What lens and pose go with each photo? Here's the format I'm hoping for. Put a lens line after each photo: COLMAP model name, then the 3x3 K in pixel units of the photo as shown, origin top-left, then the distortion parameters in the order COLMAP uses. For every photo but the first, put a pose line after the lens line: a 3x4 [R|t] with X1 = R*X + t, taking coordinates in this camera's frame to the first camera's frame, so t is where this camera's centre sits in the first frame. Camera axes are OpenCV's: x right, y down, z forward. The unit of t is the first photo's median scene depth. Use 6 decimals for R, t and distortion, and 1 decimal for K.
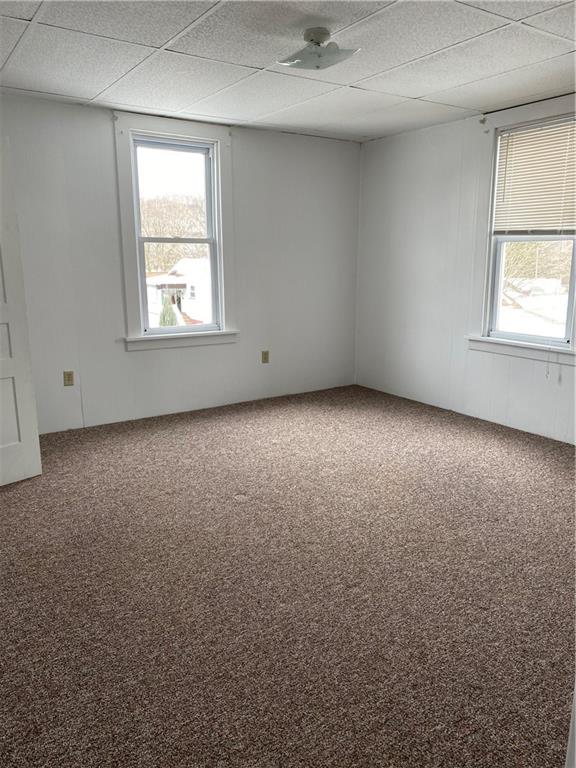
lens RADIAL K [[591.3, 0, 288.1], [0, 591.3, 383.9], [0, 0, 1]] dist [0.014145, -0.014455]
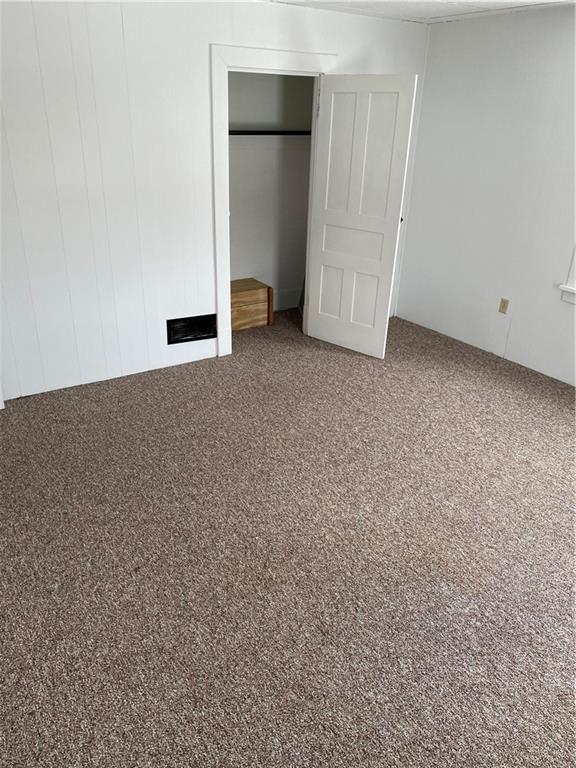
lens RADIAL K [[591.3, 0, 287.7], [0, 591.3, 384.2], [0, 0, 1]] dist [0.014145, -0.014455]
pose [[-0.007123, 0.426604, -0.904410, 0.770417], [-0.245429, 0.876024, 0.415147, -0.282040], [0.969389, 0.224925, 0.098461, 0.725333]]
